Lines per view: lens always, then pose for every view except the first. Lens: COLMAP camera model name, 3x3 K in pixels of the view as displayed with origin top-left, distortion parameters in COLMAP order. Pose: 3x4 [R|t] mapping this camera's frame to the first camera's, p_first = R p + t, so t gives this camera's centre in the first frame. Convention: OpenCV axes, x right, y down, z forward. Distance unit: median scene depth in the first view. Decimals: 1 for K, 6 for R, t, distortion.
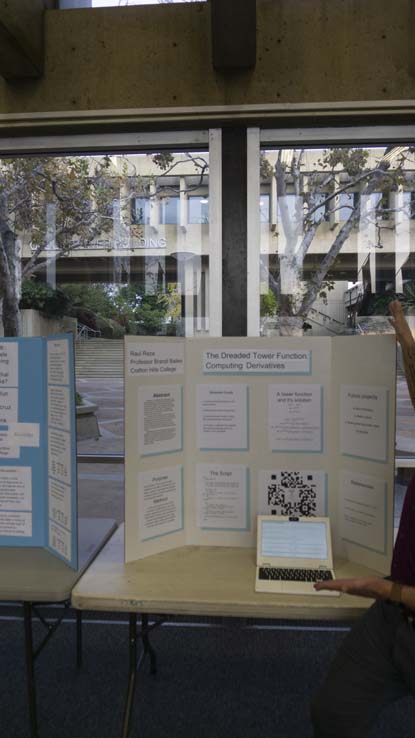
lens RADIAL K [[494.0, 0, 212.7], [0, 494.0, 369.6], [0, 0, 1]] dist [0.001755, 0.000347]
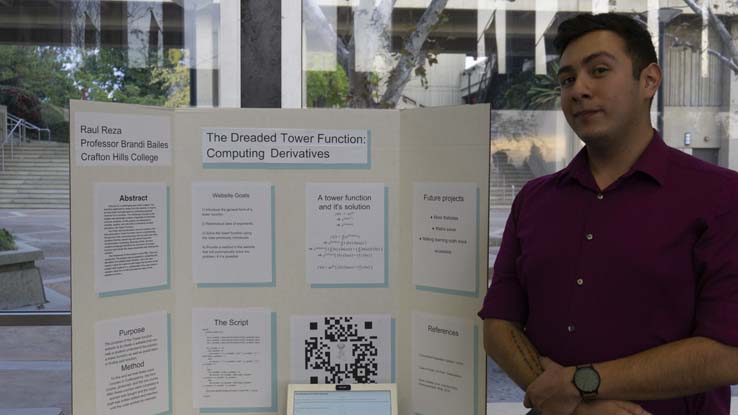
lens RADIAL K [[812.2, 0, 370.6], [0, 812.2, 205.6], [0, 0, 1]] dist [0.023956, 0.000000]
pose [[0.988787, -0.001668, 0.149323, 0.037927], [0.000314, 0.999959, 0.009092, 0.049275], [-0.149332, -0.008943, 0.988747, -0.065972]]
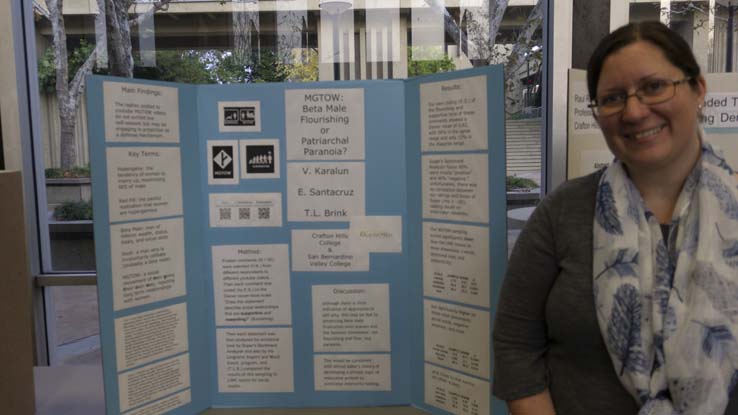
lens RADIAL K [[616.3, 0, 390.1], [0, 616.3, 198.6], [0, 0, 1]] dist [0.034205, -0.001184]
pose [[0.995652, -0.028651, 0.088632, -0.432309], [0.023442, 0.997967, 0.059266, 0.038745], [-0.090150, -0.056931, 0.994300, 0.207970]]
